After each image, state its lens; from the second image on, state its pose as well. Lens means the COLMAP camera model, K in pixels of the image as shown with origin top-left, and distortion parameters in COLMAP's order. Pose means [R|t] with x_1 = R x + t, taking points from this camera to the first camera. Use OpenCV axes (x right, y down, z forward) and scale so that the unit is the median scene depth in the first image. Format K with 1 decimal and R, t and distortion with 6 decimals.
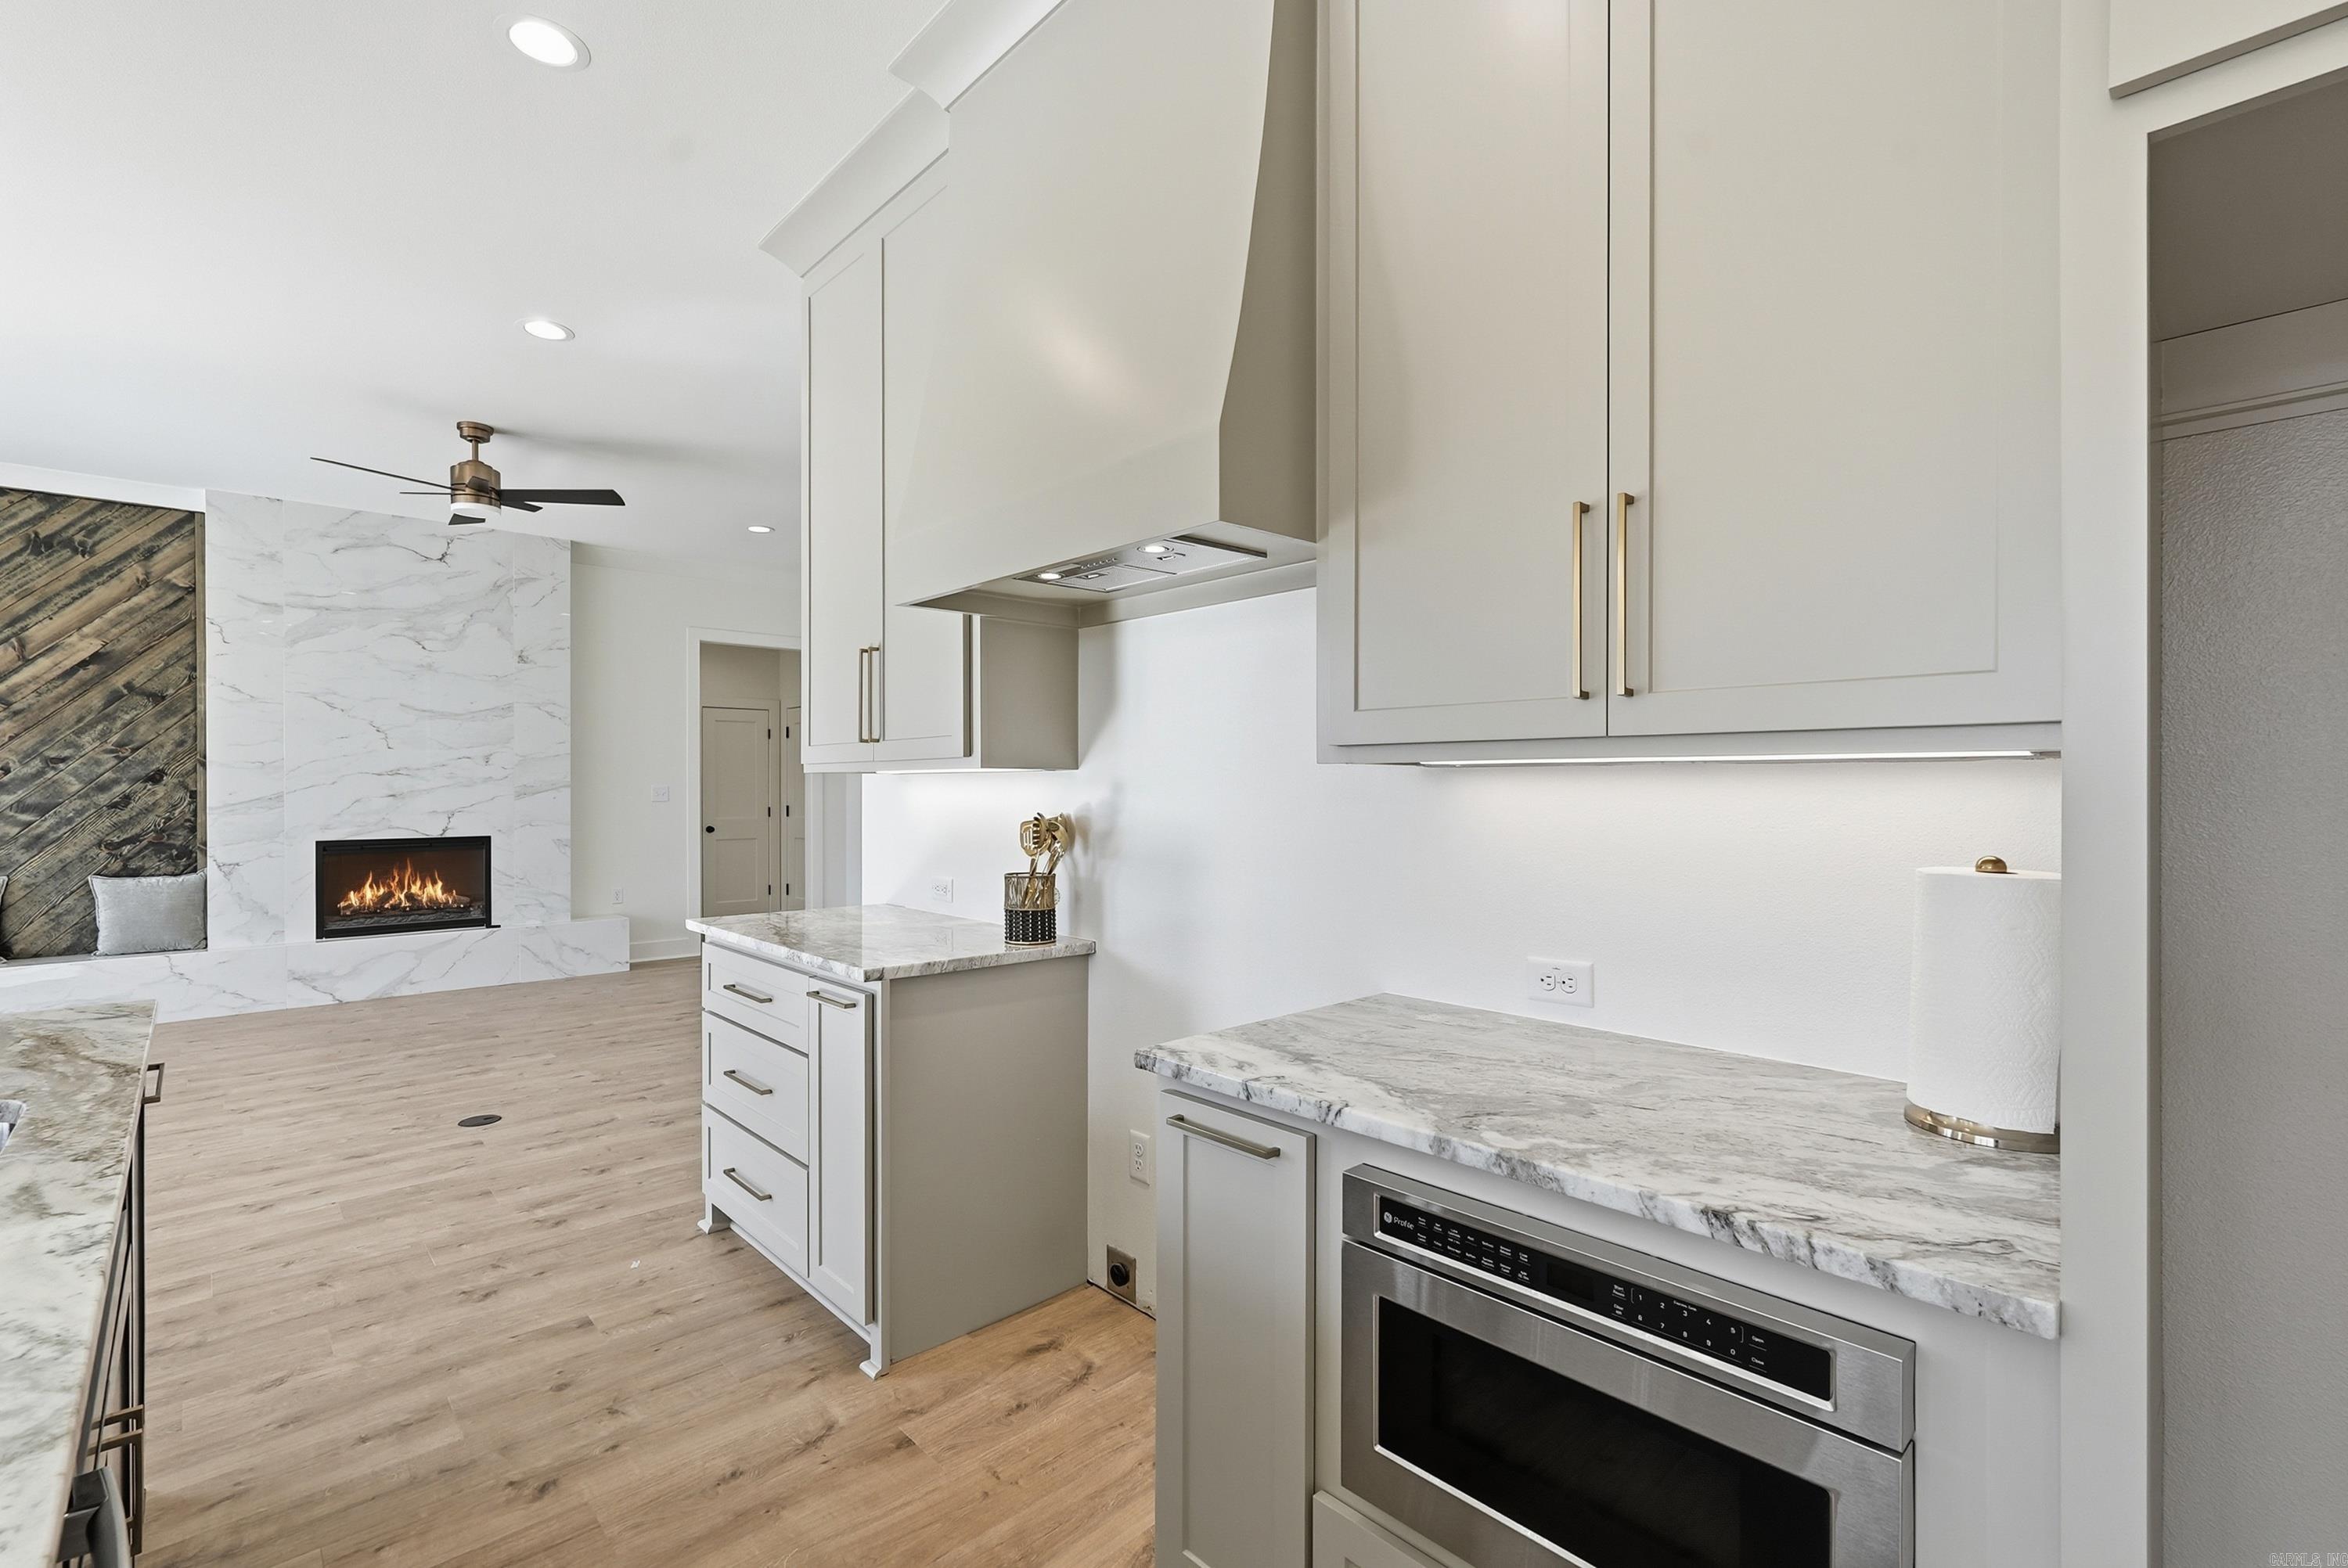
lens RADIAL K [[1047.5, 0, 1177.4], [0, 1047.5, 792.9], [0, 0, 1]] dist [-0.013433, 0.007208]
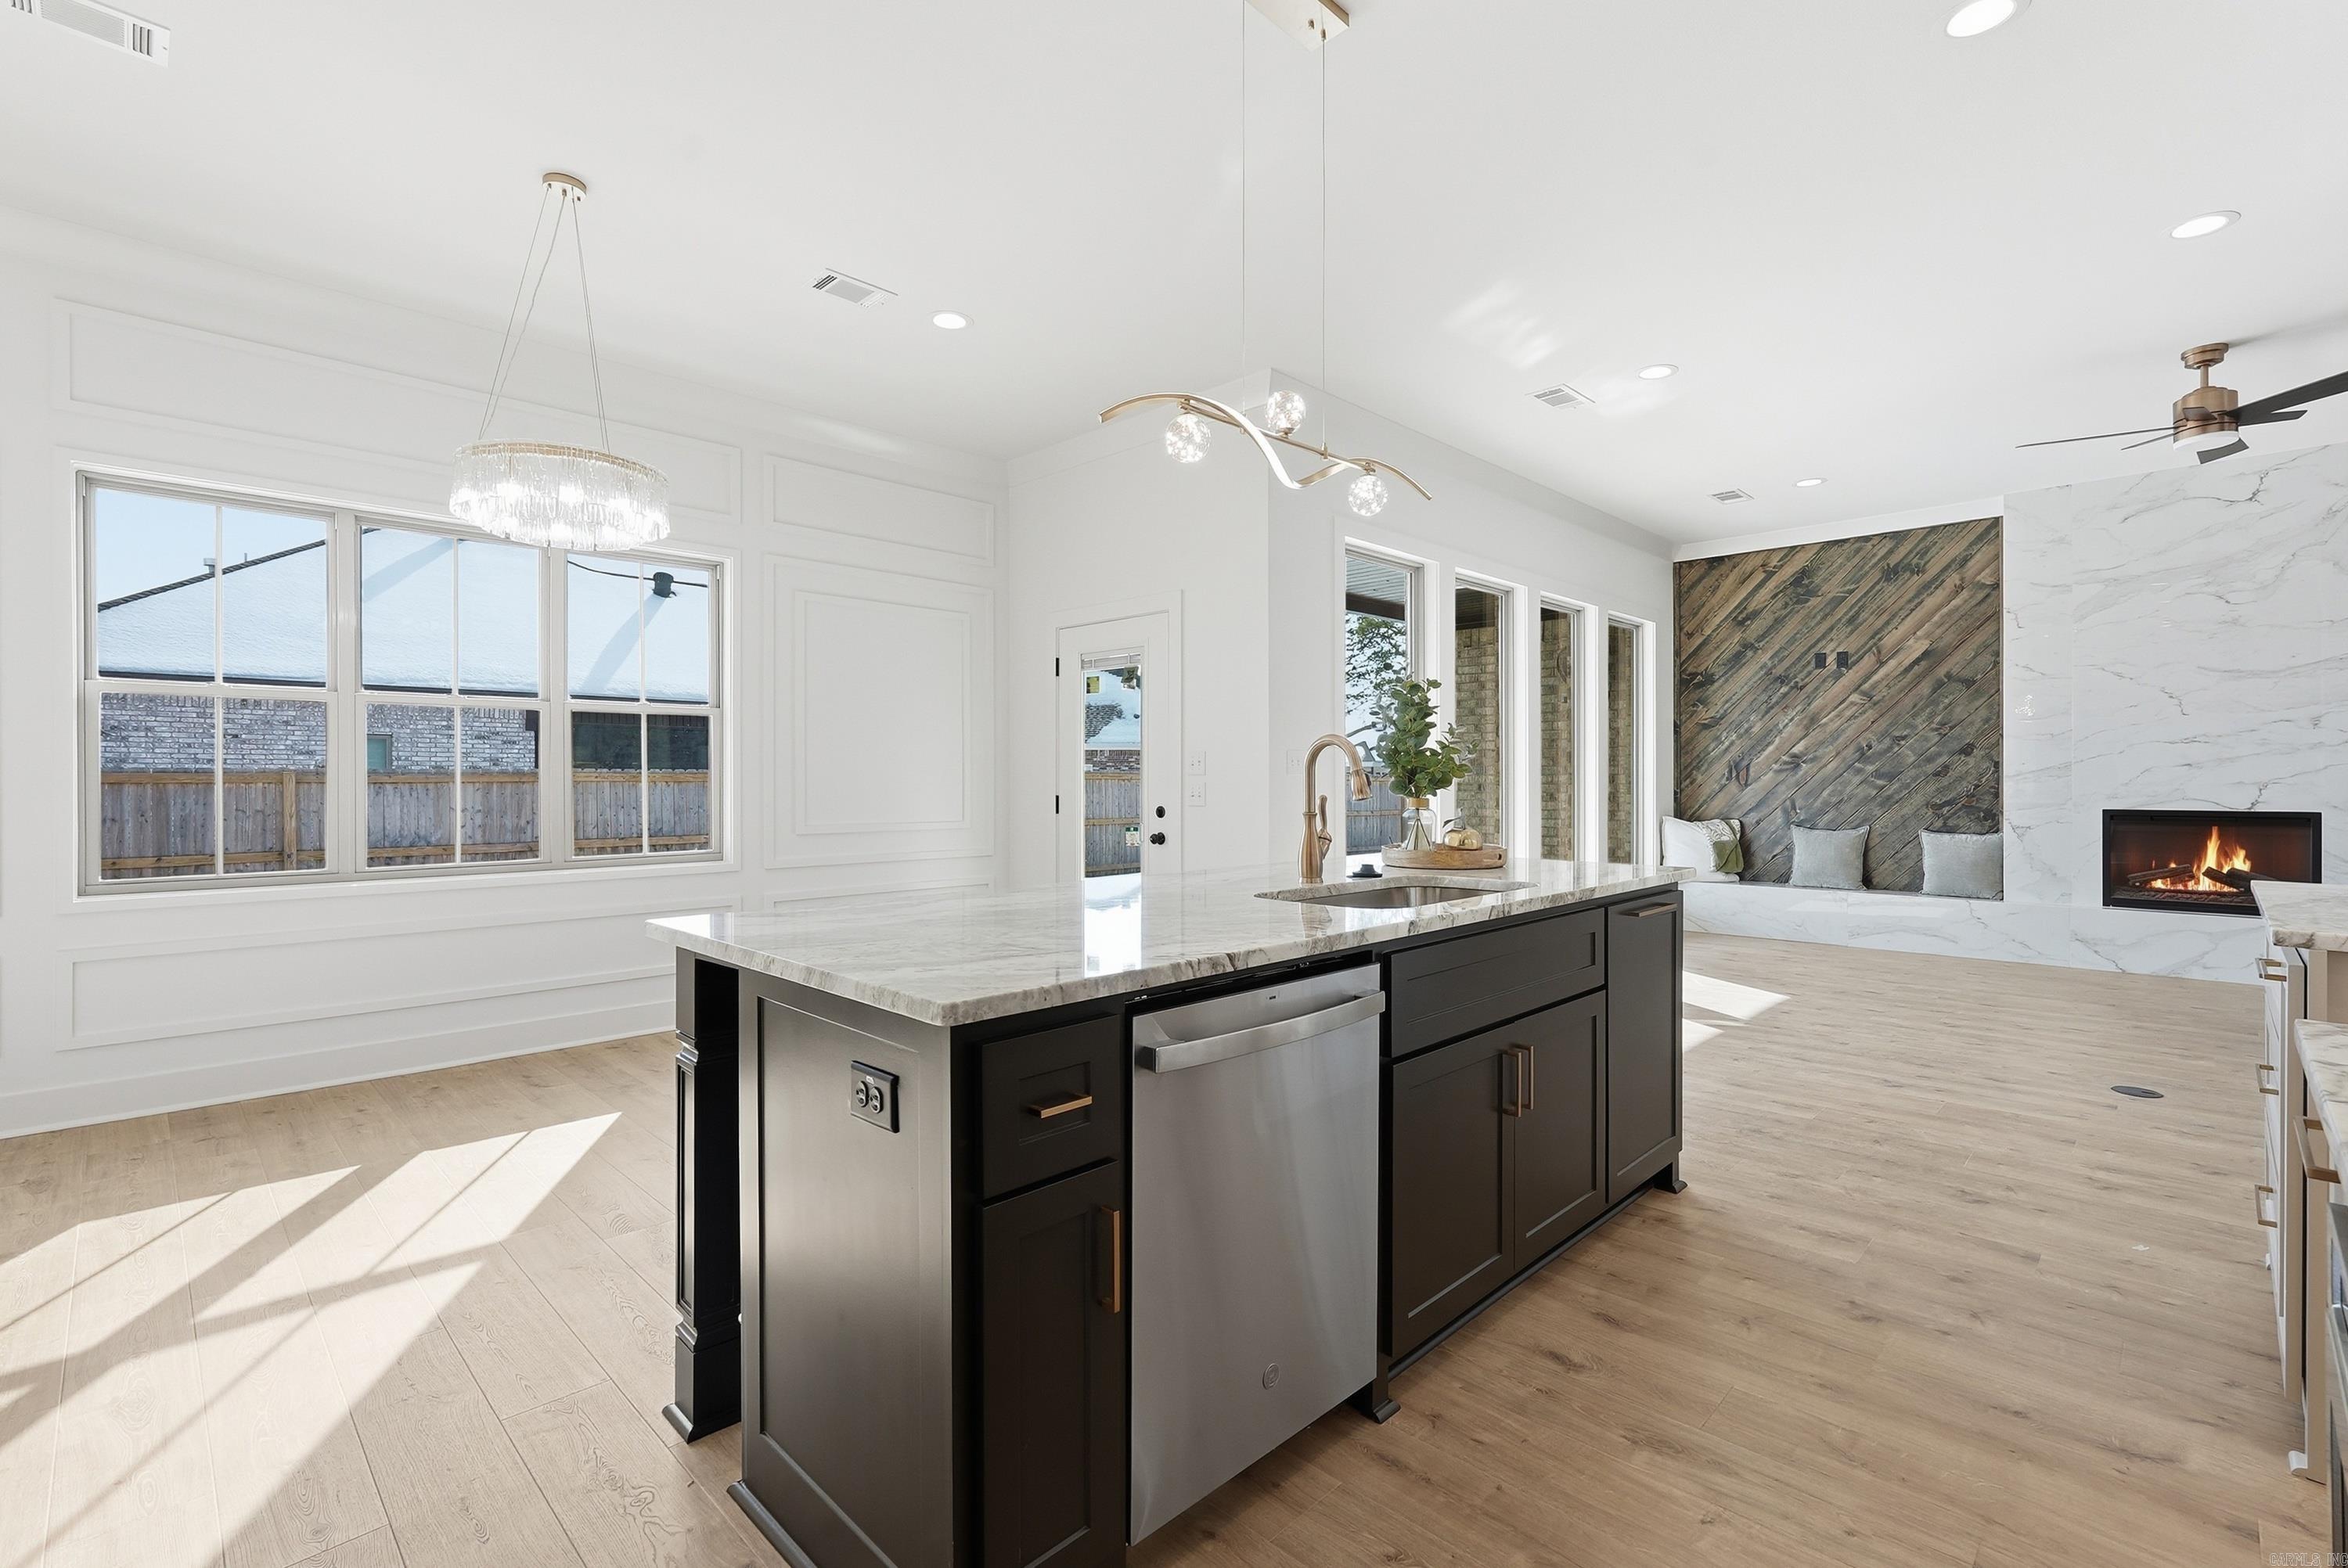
lens RADIAL K [[1047.5, 0, 1173.2], [0, 1047.5, 778.9], [0, 0, 1]] dist [-0.013433, 0.007208]
pose [[0.033966, 0.000019, -0.999423, 0.178063], [-0.006843, 0.999977, -0.000213, 0.025316], [0.999400, 0.006847, 0.033965, 0.063162]]
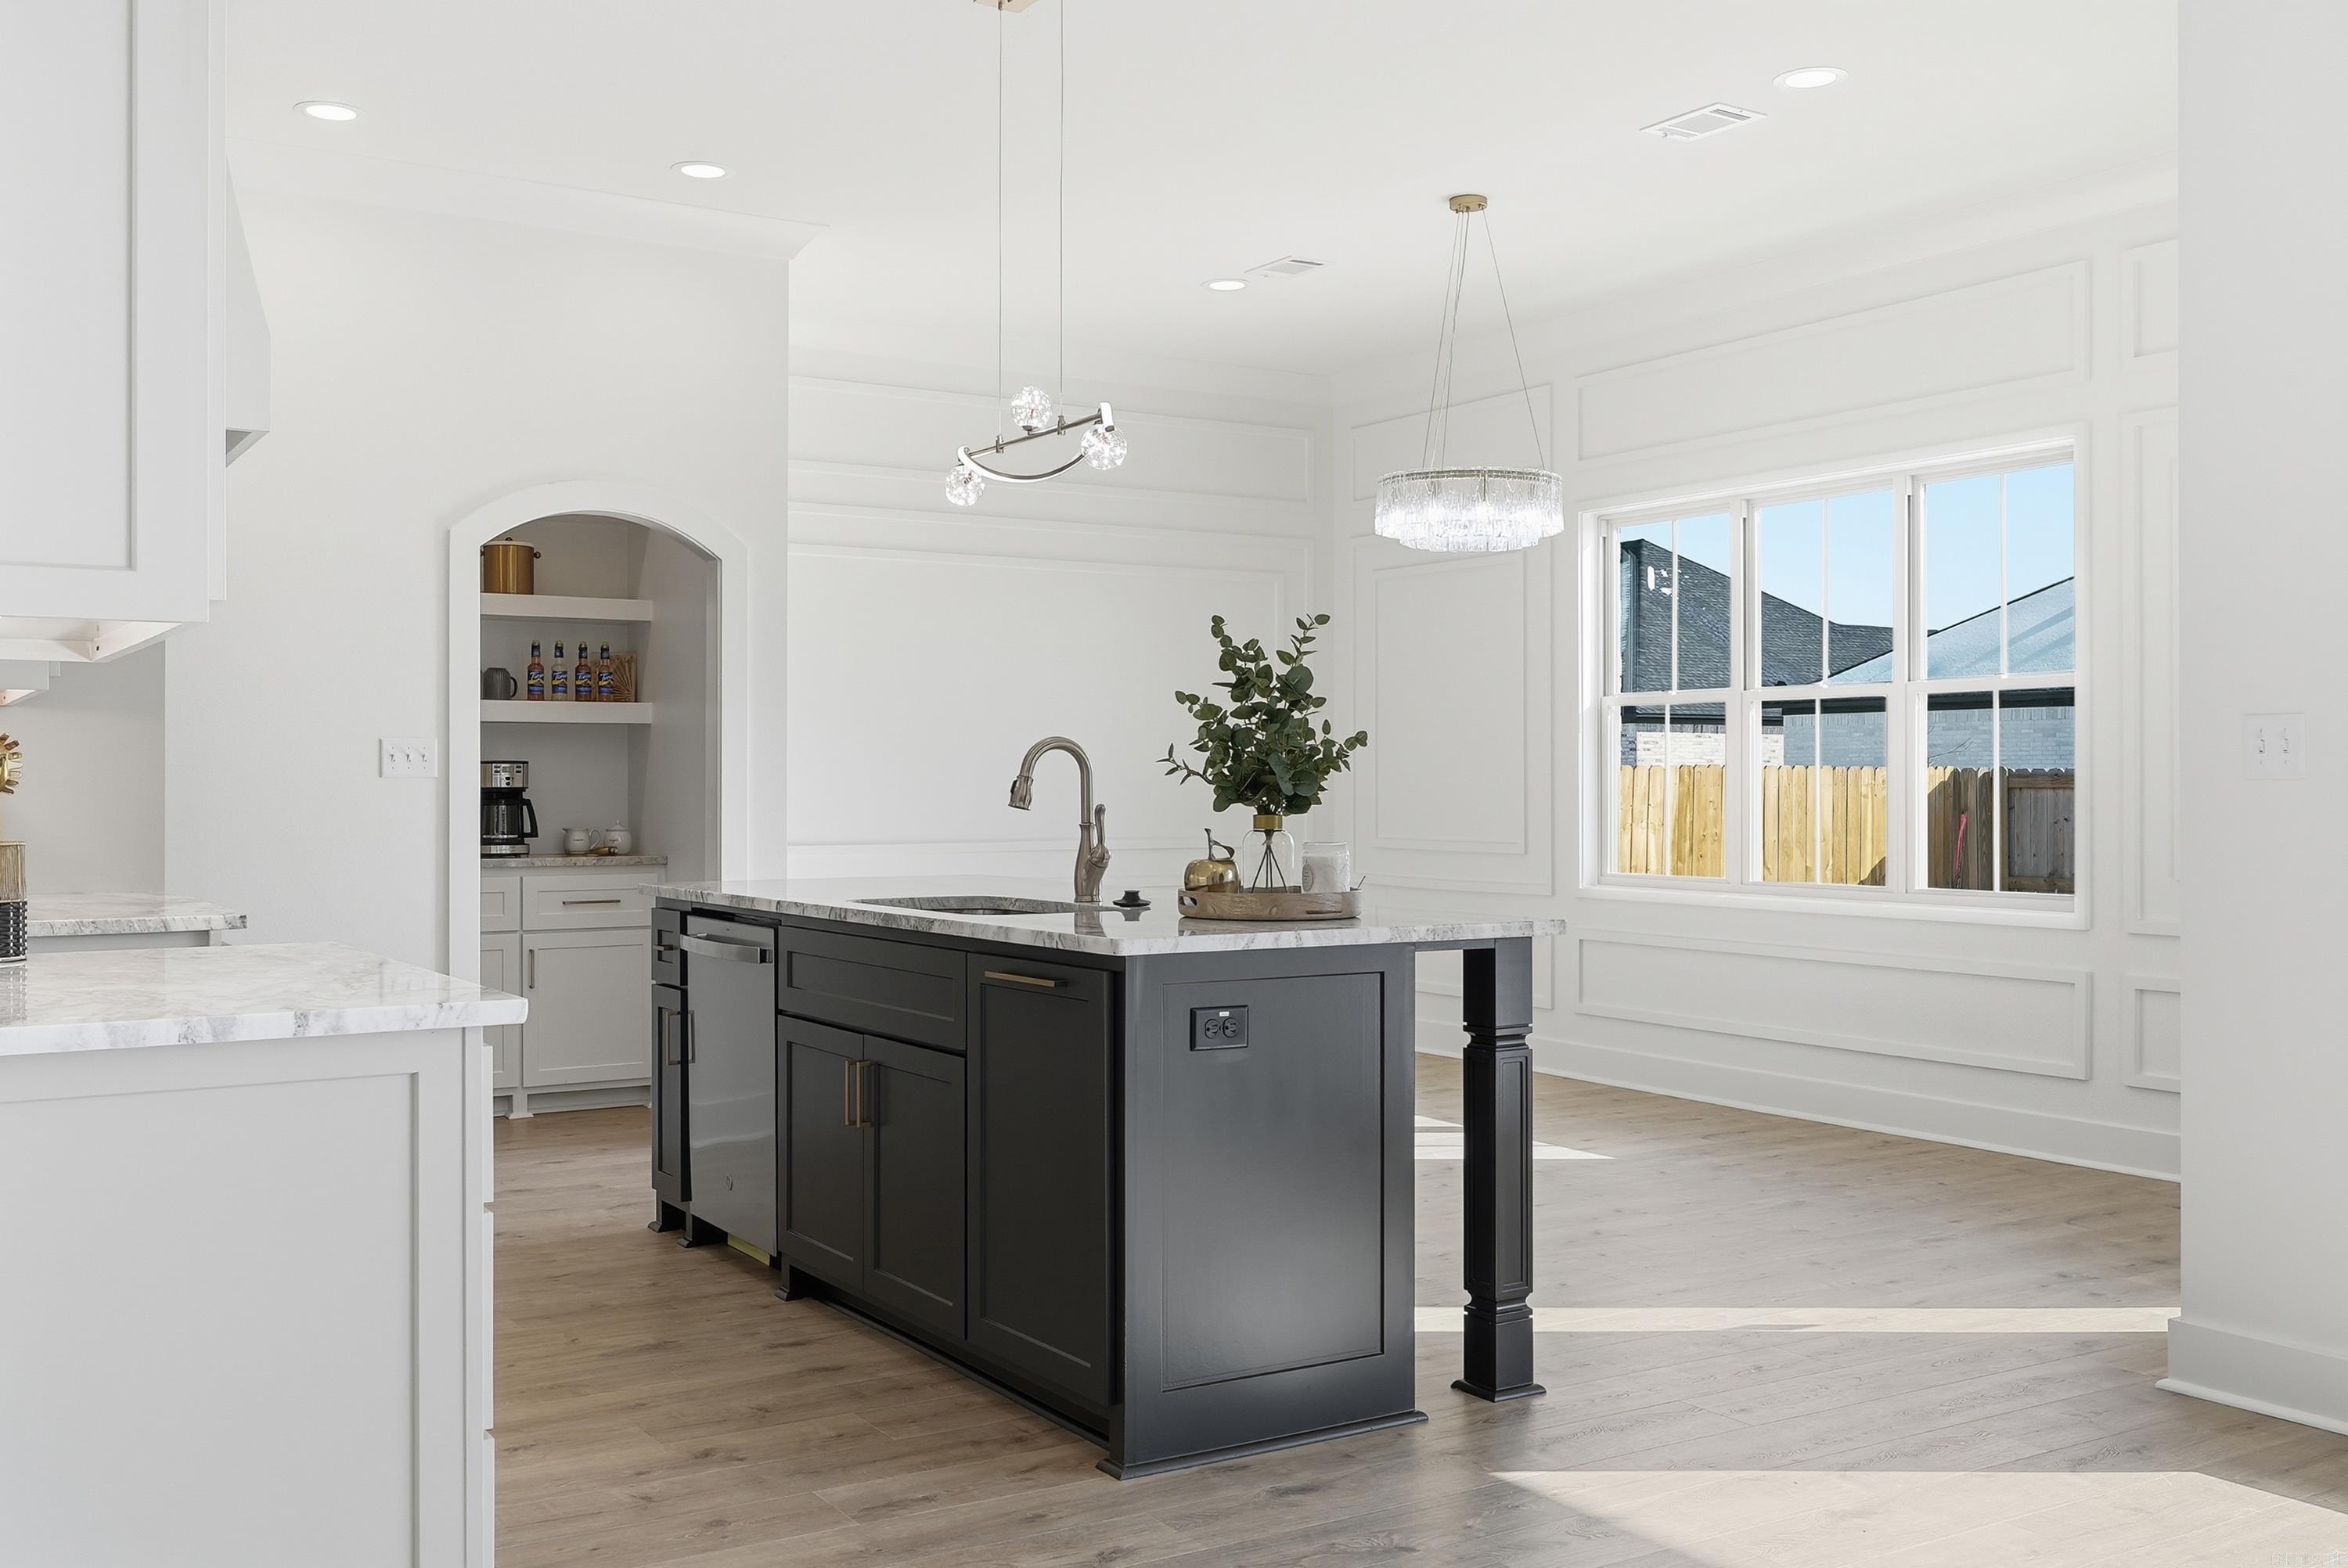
lens RADIAL K [[2167.3, 0, 1177.9], [0, 2167.3, 760.6], [0, 0, 1]] dist [0.010909, 0.000000]
pose [[-0.981222, 0.001407, 0.192879, -0.478014], [0.001038, 0.999997, -0.002019, 0.016856], [-0.192881, -0.001781, -0.981221, 0.966167]]
